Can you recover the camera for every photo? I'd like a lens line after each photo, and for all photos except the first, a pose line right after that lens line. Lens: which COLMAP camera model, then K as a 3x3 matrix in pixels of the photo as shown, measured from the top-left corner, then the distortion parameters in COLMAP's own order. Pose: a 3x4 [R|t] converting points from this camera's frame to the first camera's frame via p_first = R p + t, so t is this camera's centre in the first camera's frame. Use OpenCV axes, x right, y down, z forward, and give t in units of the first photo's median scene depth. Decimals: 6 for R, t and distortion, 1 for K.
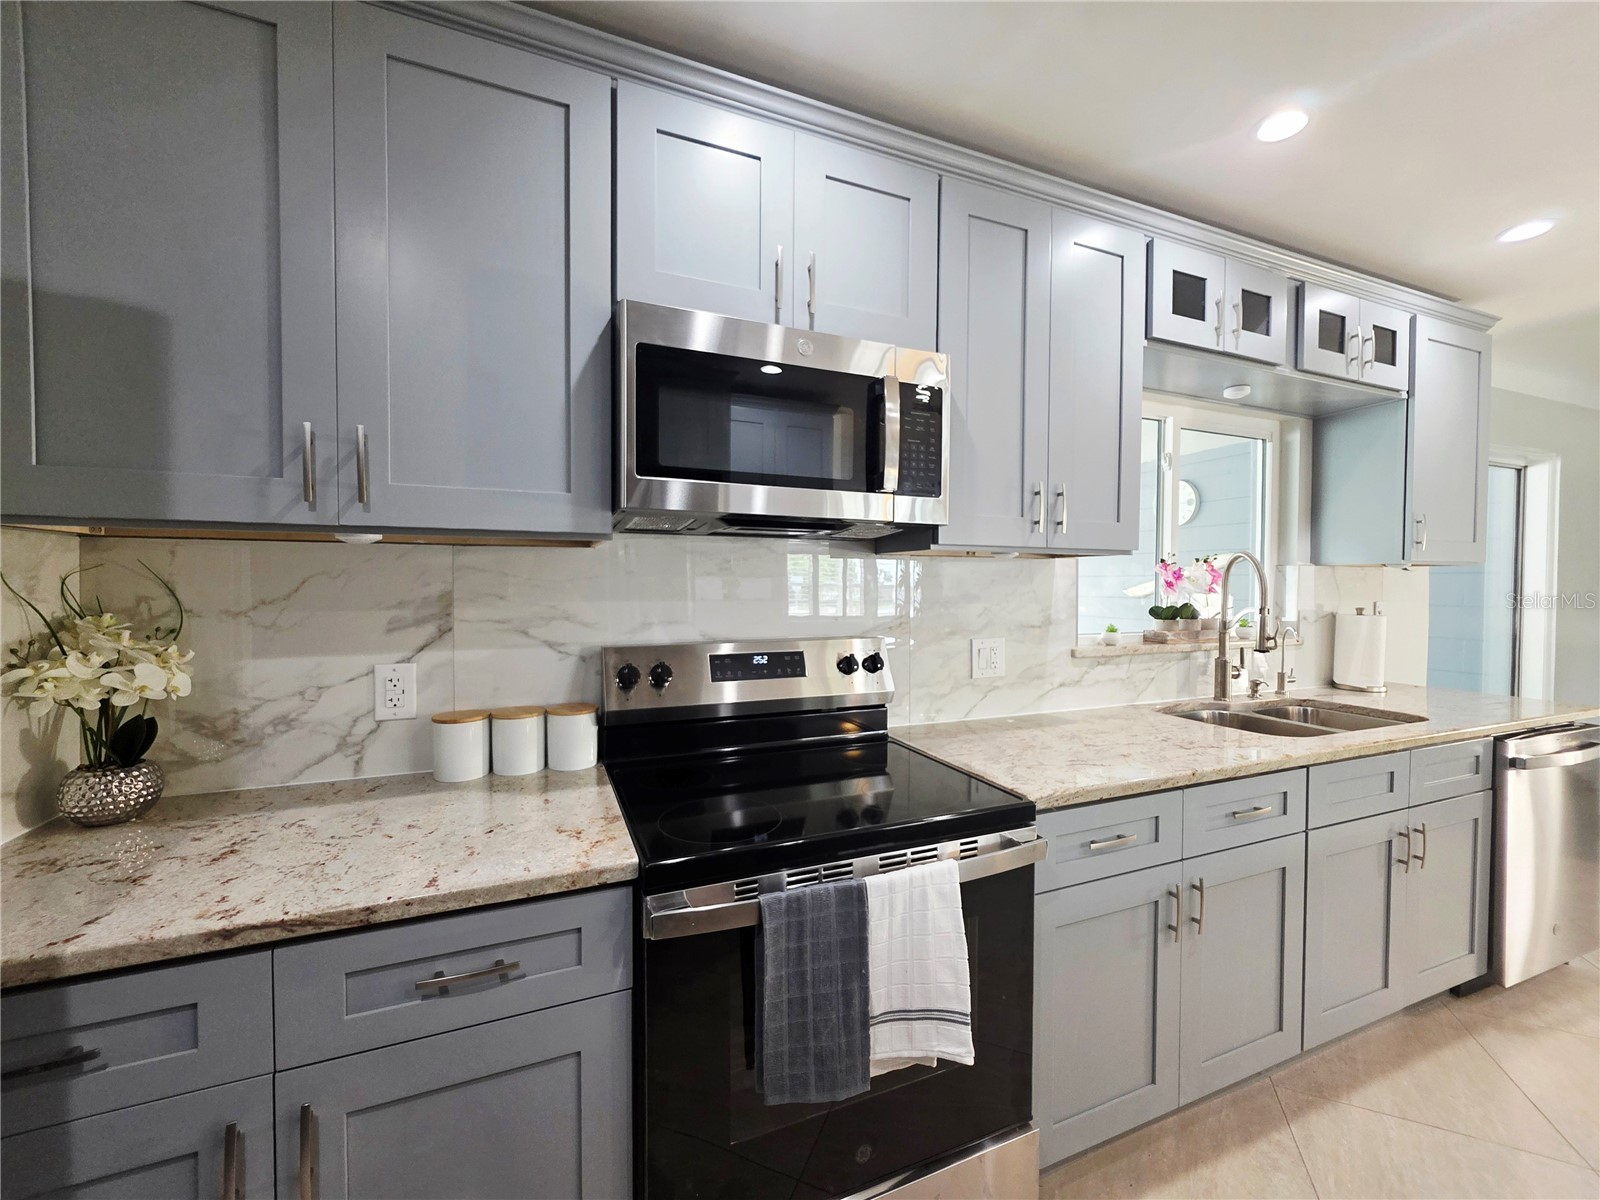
lens RADIAL K [[642.2, 0, 796.0], [0, 642.2, 598.1], [0, 0, 1]] dist [0.000020, 0.001271]
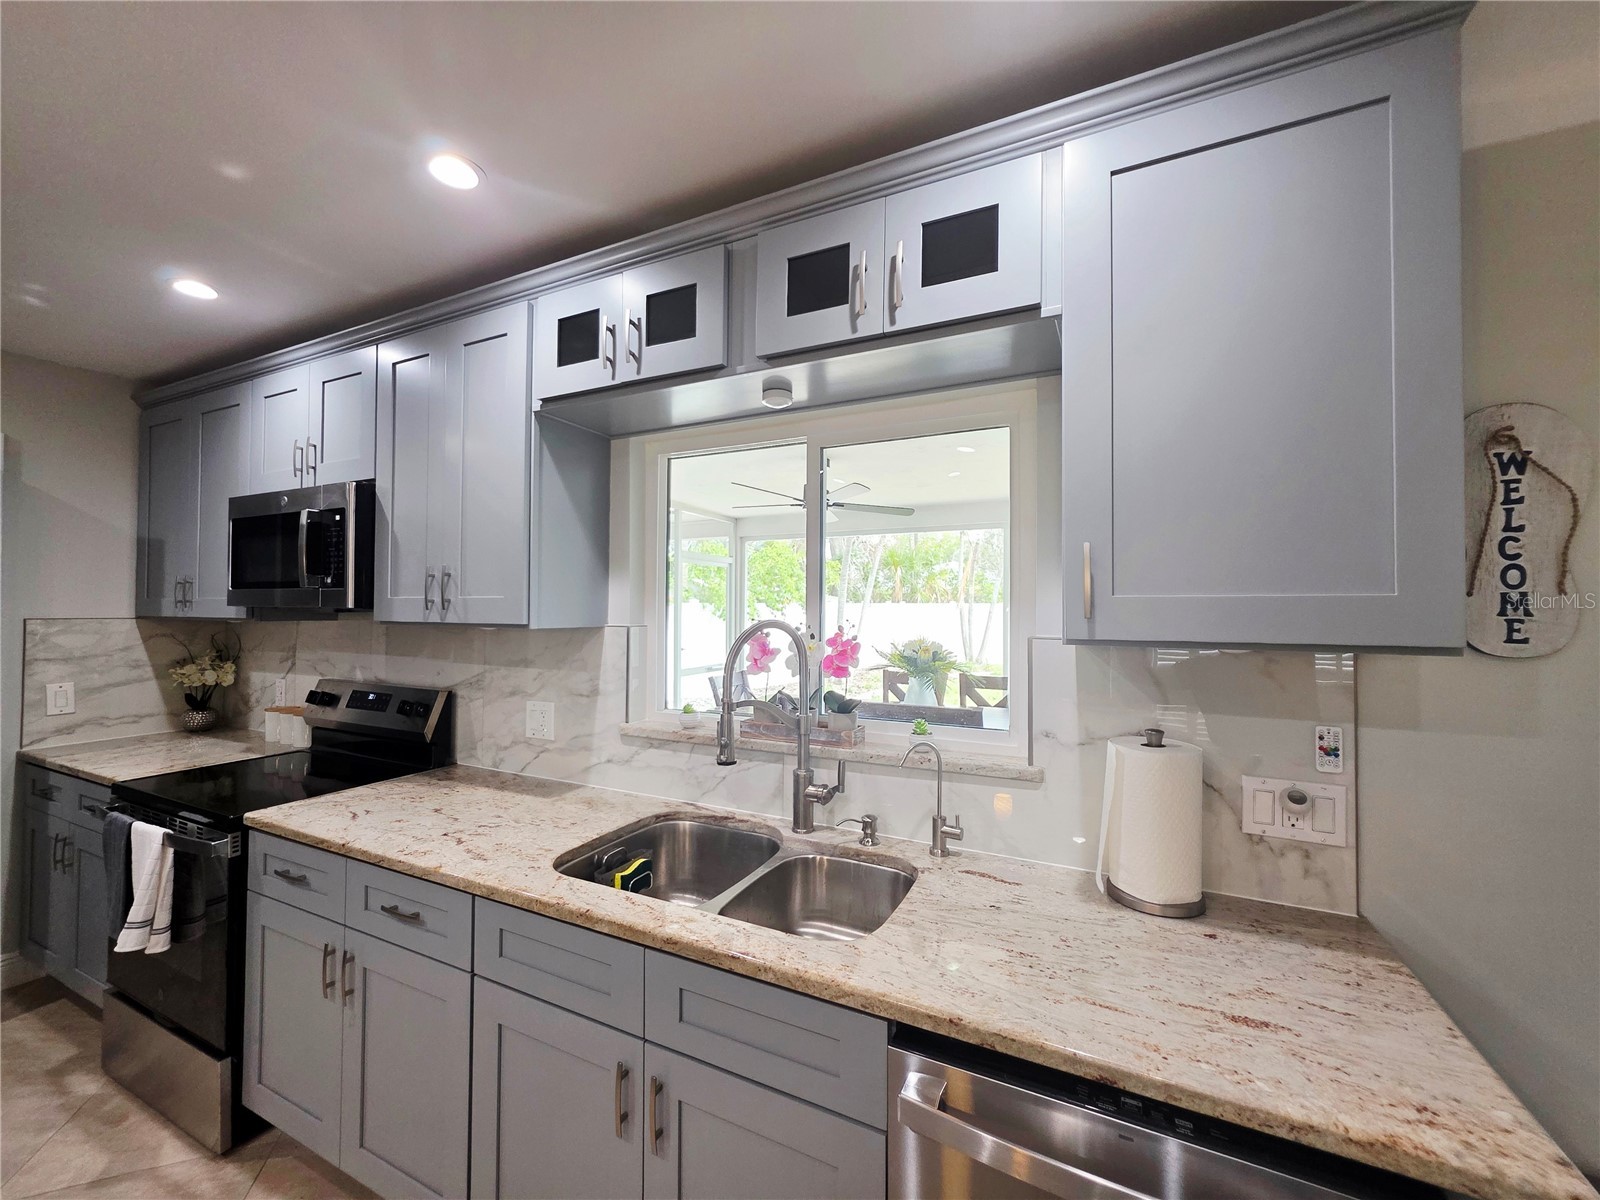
lens RADIAL K [[642.2, 0, 790.8], [0, 642.2, 598.2], [0, 0, 1]] dist [0.000020, 0.001271]
pose [[0.658532, -0.013775, -0.752427, 1.871826], [-0.020985, 0.999108, -0.036657, -0.106367], [0.752260, 0.039930, 0.657655, 0.827695]]
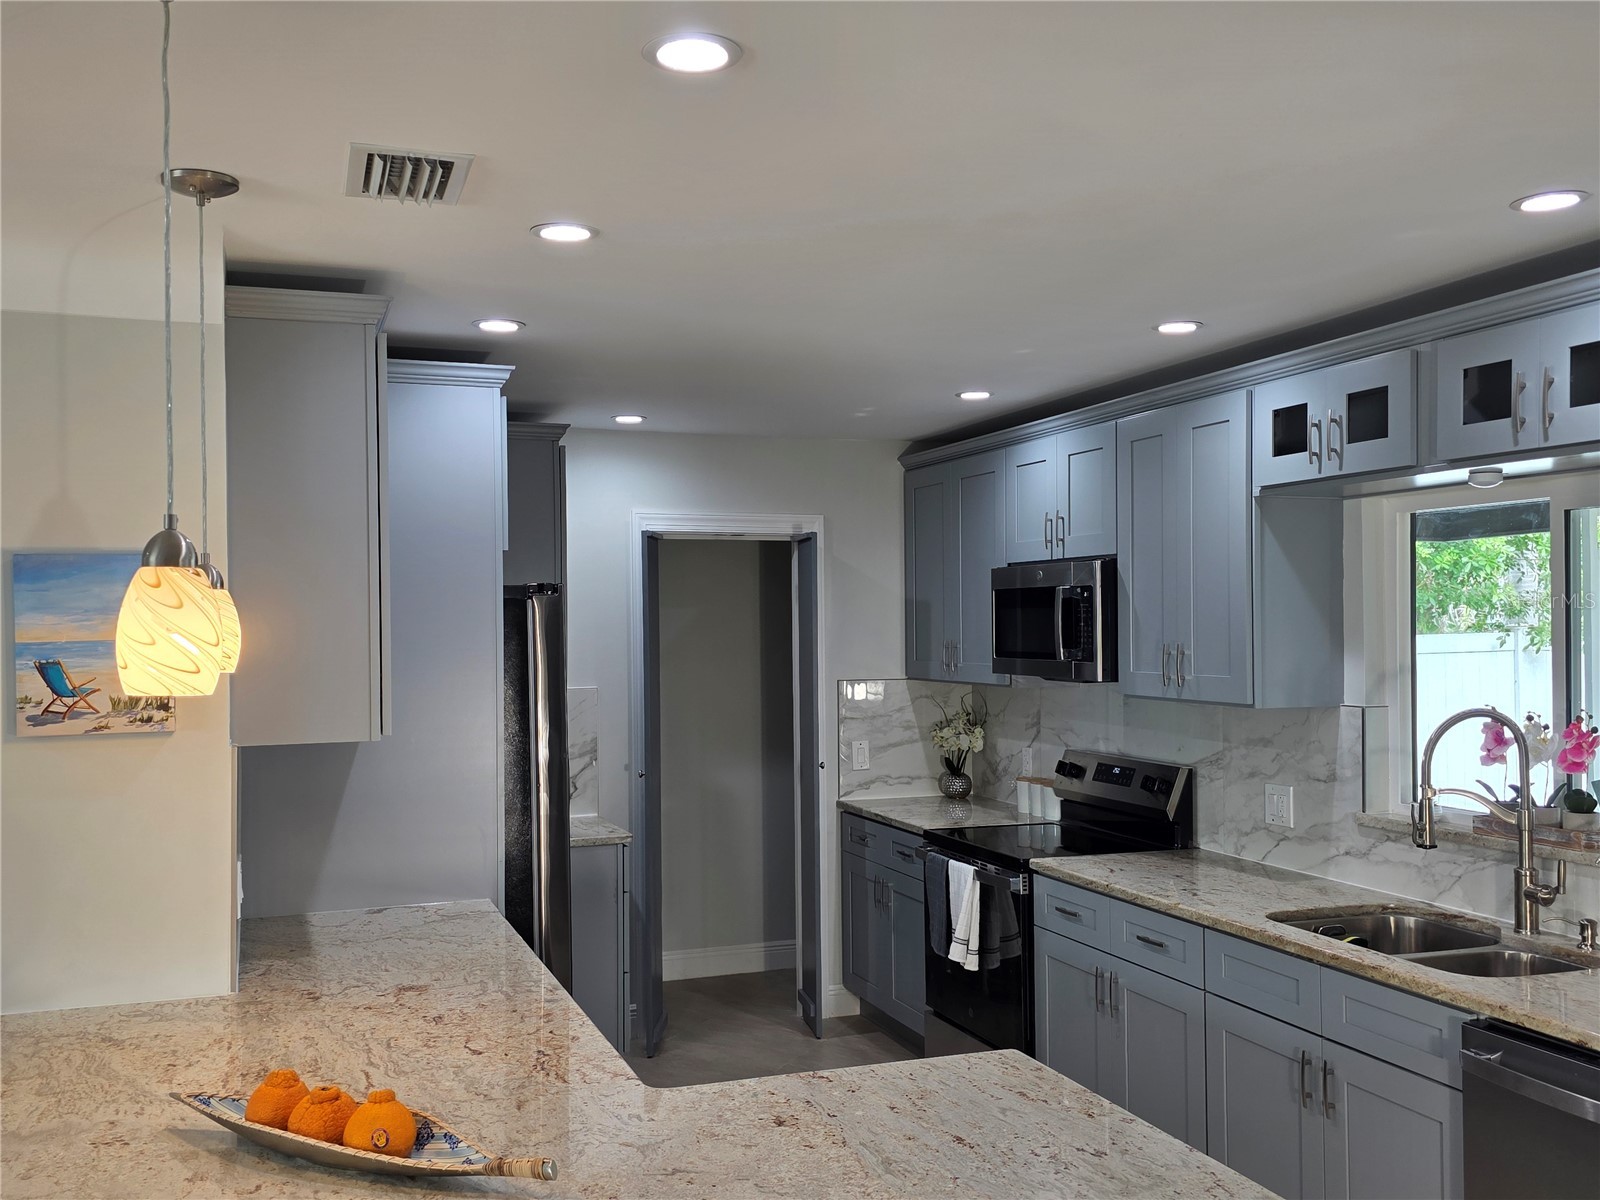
lens RADIAL K [[1453.2, 0, 790.1], [0, 1453.2, 610.3], [0, 0, 1]] dist [-0.000684, 0.000000]
pose [[-0.054570, -0.013013, -0.998425, 3.469442], [-0.016543, 0.999790, -0.012126, -0.222606], [0.998373, 0.015855, -0.054774, 0.513343]]
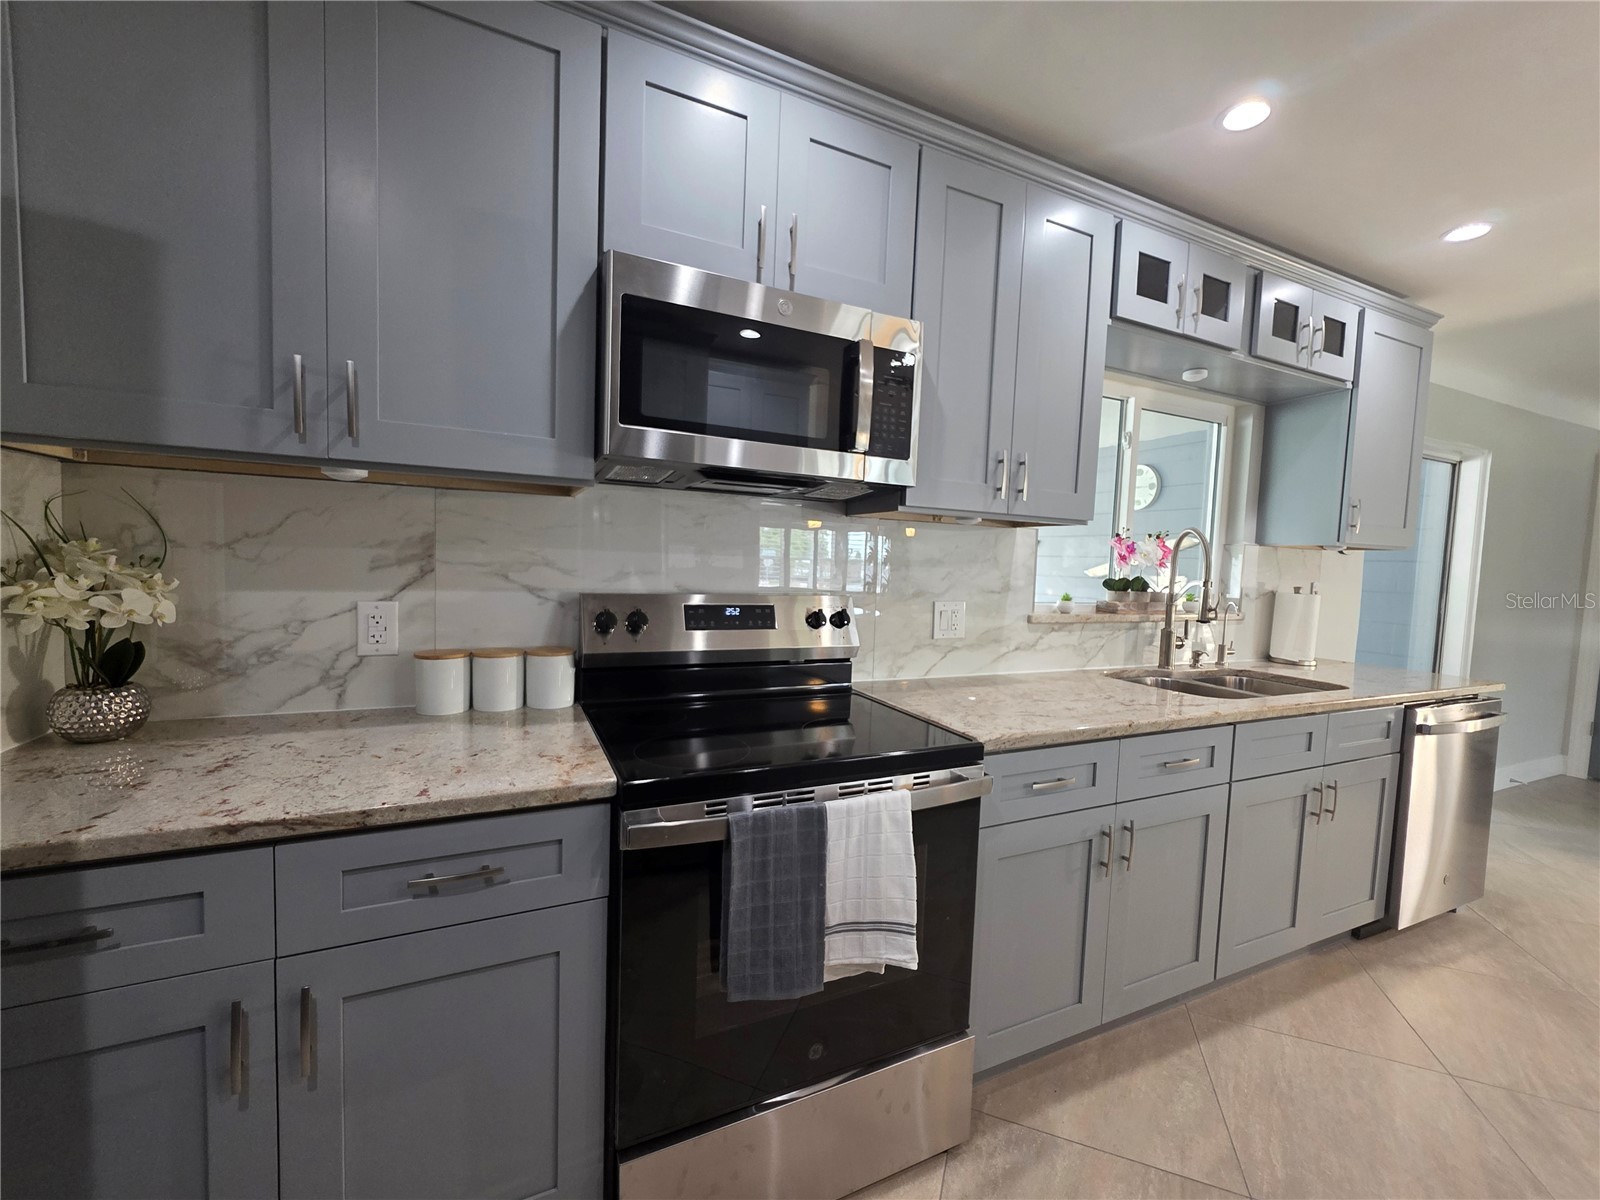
lens RADIAL K [[642.2, 0, 792.3], [0, 642.2, 601.3], [0, 0, 1]] dist [0.000020, 0.001271]
pose [[0.998723, 0.029282, 0.041181, -0.002229], [-0.030967, 0.998683, 0.040899, 0.037855], [-0.039930, -0.042122, 0.998314, -0.052163]]
